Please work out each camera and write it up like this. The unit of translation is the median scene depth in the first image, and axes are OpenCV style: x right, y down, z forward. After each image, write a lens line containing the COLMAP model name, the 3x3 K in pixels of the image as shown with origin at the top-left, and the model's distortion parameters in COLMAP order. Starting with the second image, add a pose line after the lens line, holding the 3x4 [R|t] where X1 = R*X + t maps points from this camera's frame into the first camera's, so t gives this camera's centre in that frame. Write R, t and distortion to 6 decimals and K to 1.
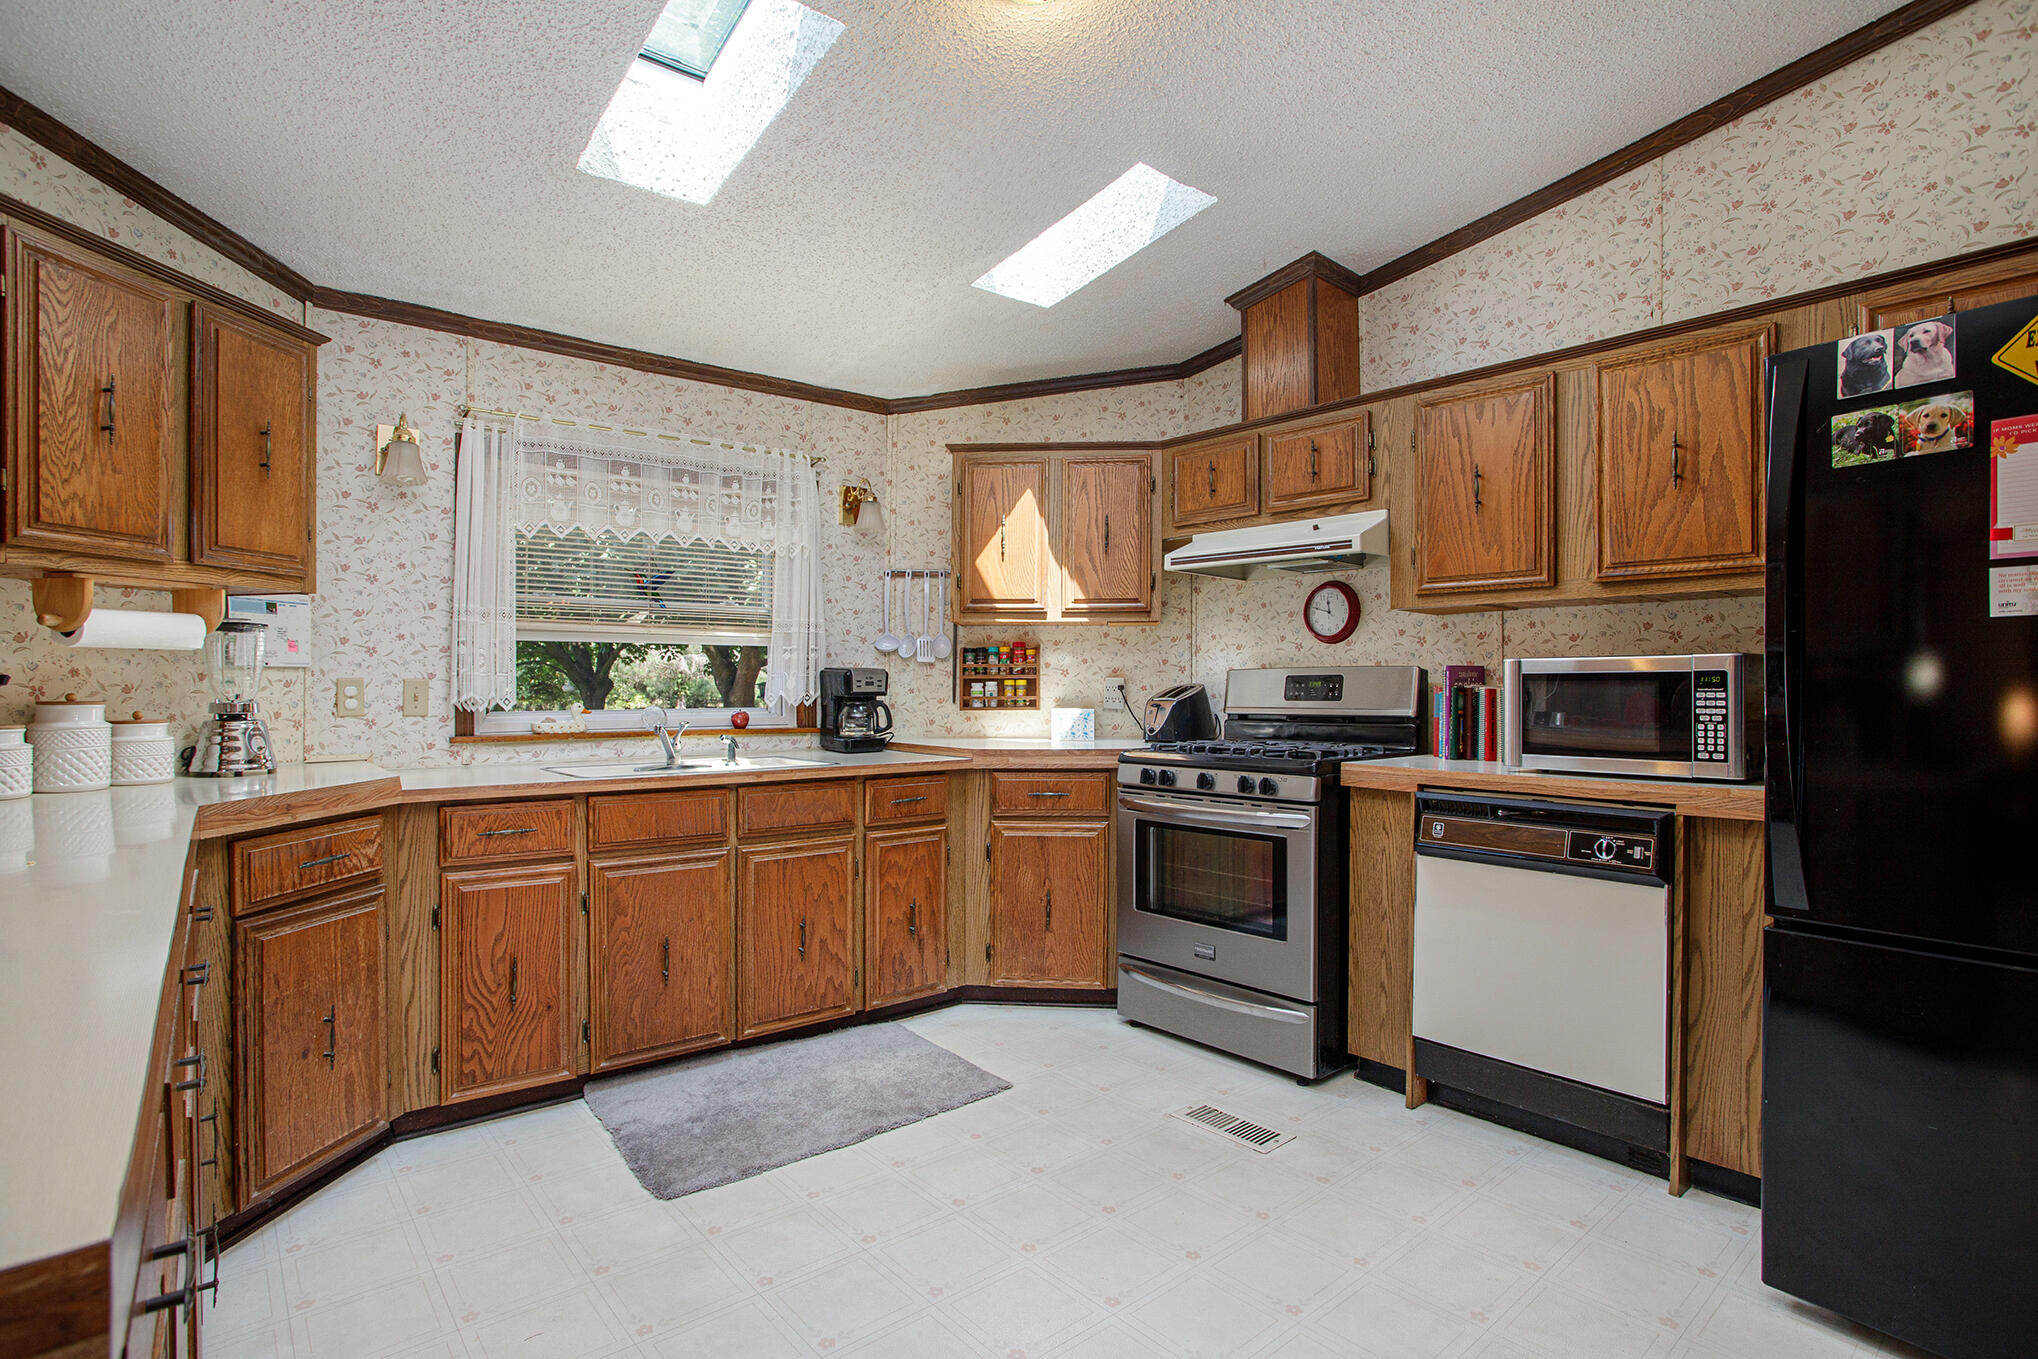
lens RADIAL K [[997.0, 0, 1015.8], [0, 997.0, 691.4], [0, 0, 1]] dist [-0.023577, 0.011737]
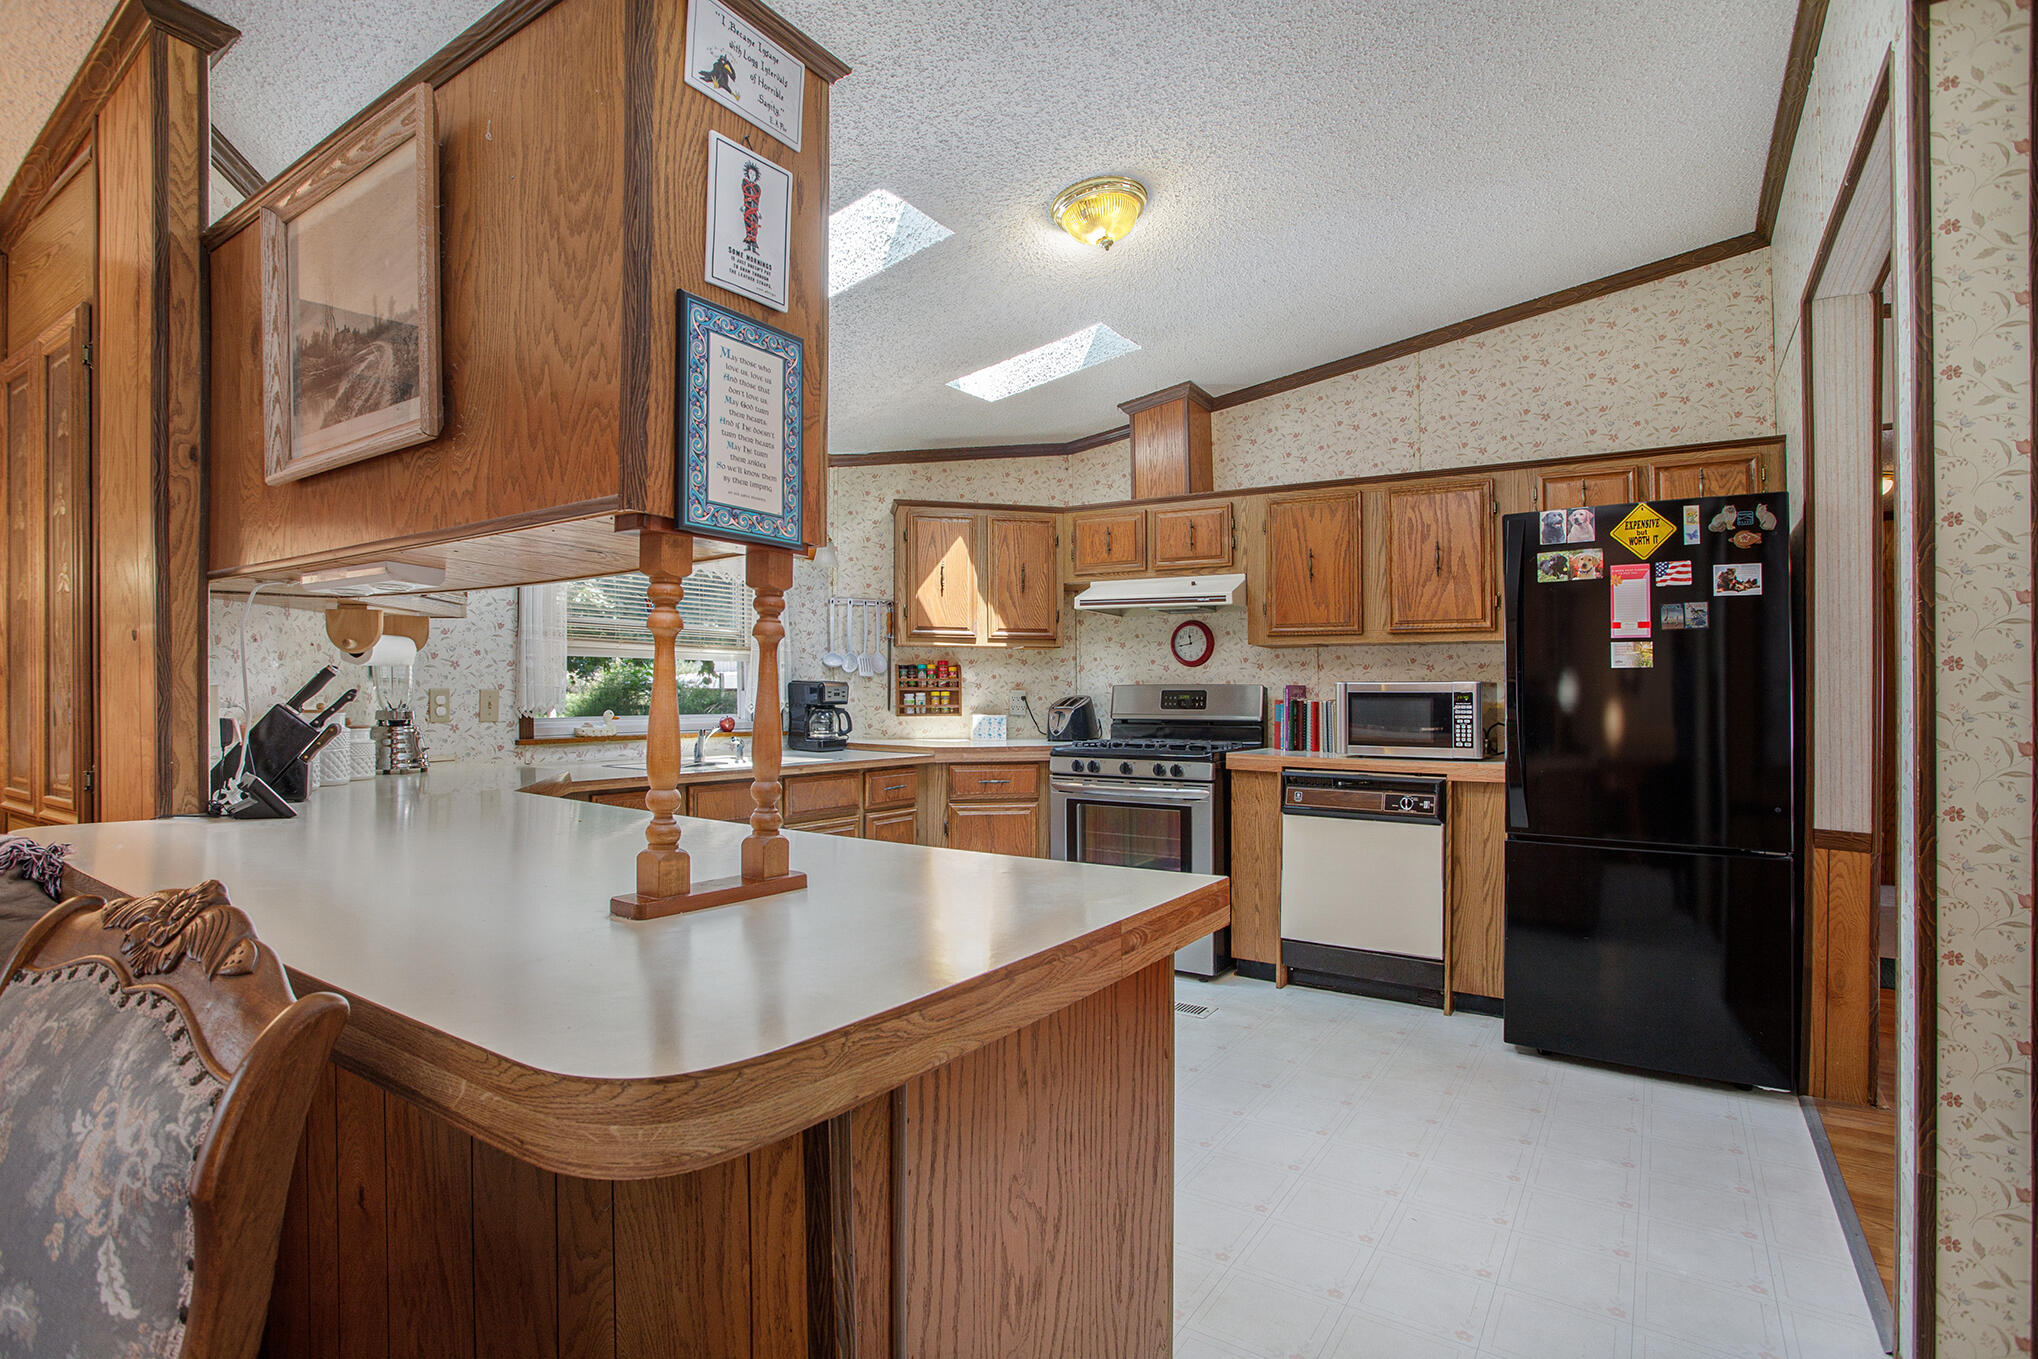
lens RADIAL K [[997.0, 0, 1013.2], [0, 997.0, 679.3], [0, 0, 1]] dist [-0.023577, 0.011737]
pose [[0.962599, 0.009427, 0.270765, -0.334466], [-0.004508, 0.999813, -0.018781, -0.005579], [-0.270892, 0.016857, 0.962462, -0.276254]]
